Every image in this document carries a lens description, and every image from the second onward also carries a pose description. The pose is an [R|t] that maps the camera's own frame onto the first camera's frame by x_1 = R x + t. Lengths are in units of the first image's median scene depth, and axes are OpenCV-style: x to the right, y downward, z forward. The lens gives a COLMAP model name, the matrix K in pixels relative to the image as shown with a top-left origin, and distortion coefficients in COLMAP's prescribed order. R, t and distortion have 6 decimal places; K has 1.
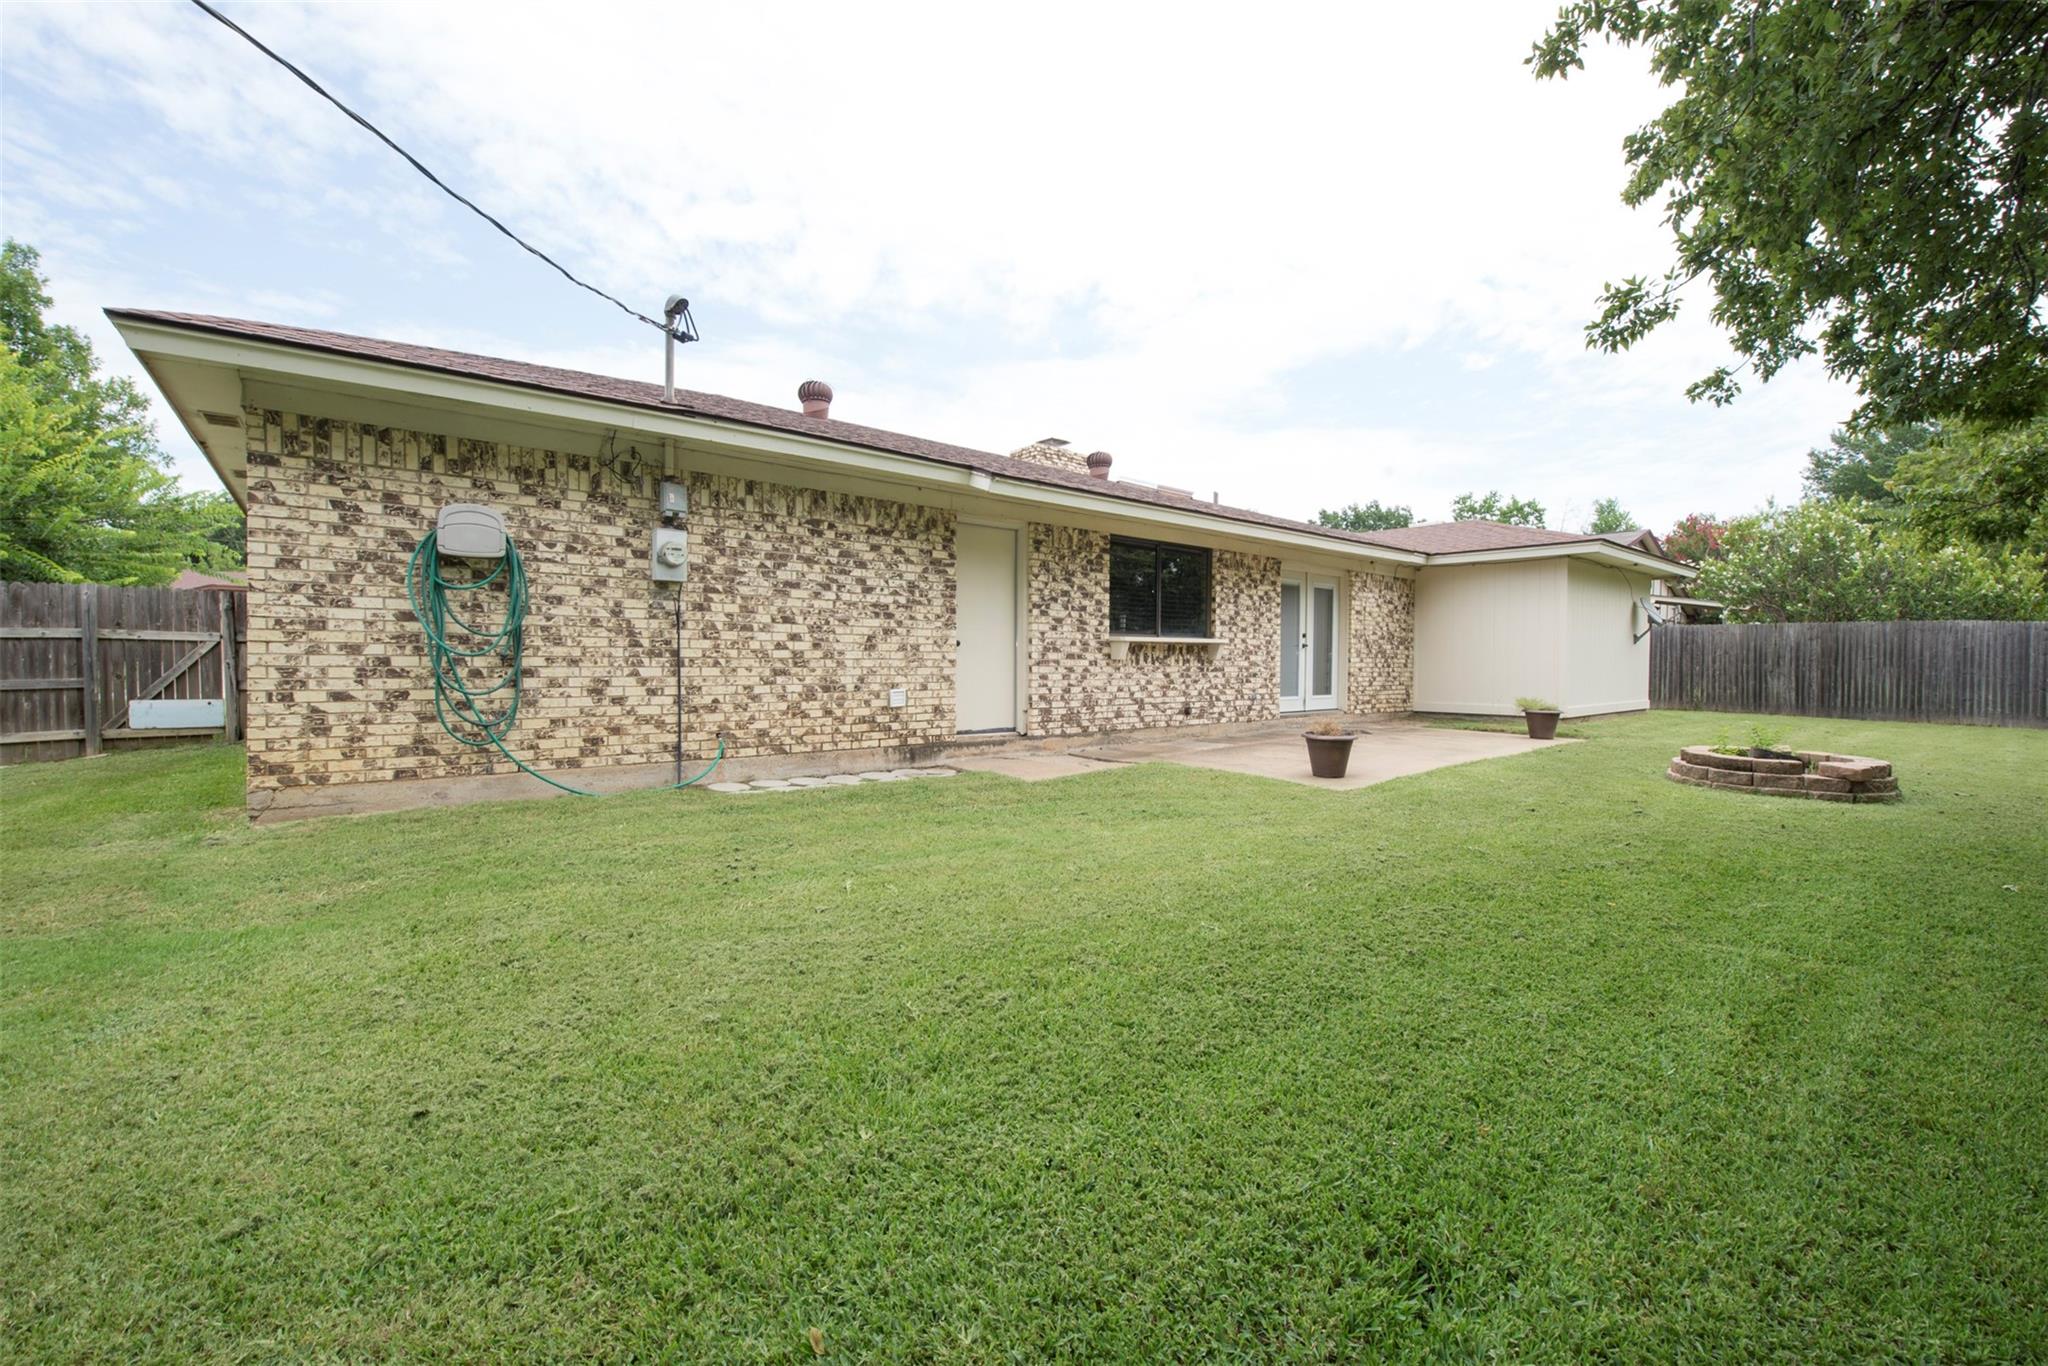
lens RADIAL K [[825.7, 0, 1022.0], [0, 825.7, 676.8], [0, 0, 1]] dist [-0.003675, -0.000079]
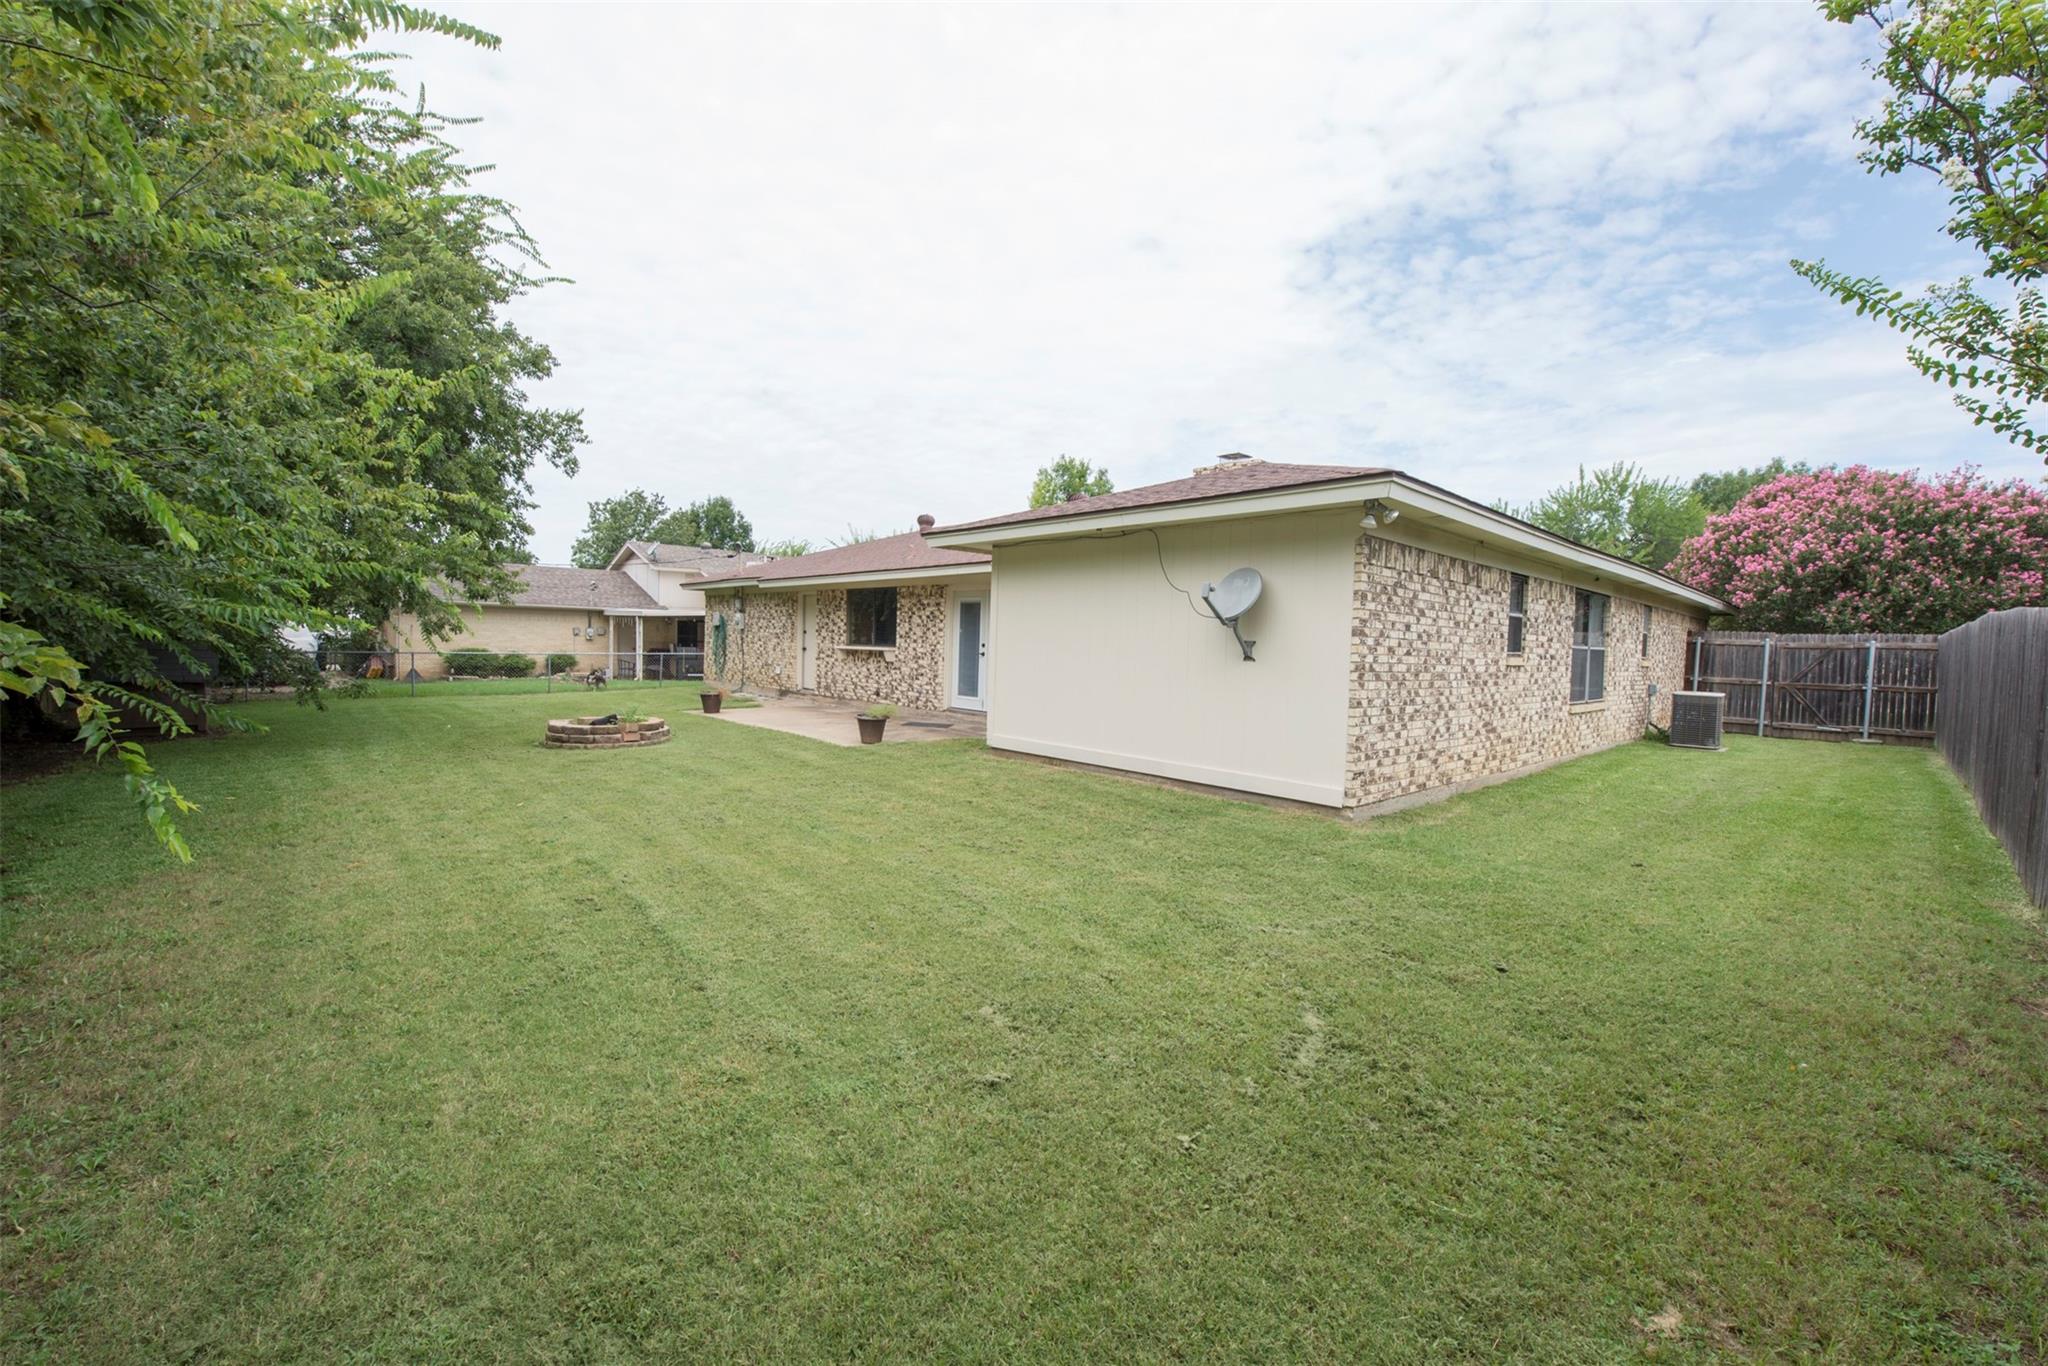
lens RADIAL K [[825.7, 0, 1024.1], [0, 825.7, 685.0], [0, 0, 1]] dist [-0.003675, -0.000079]
pose [[0.055787, 0.044880, -0.997433, 1.854605], [-0.053415, 0.997693, 0.041905, -0.057407], [0.997013, 0.050940, 0.058055, 1.236115]]
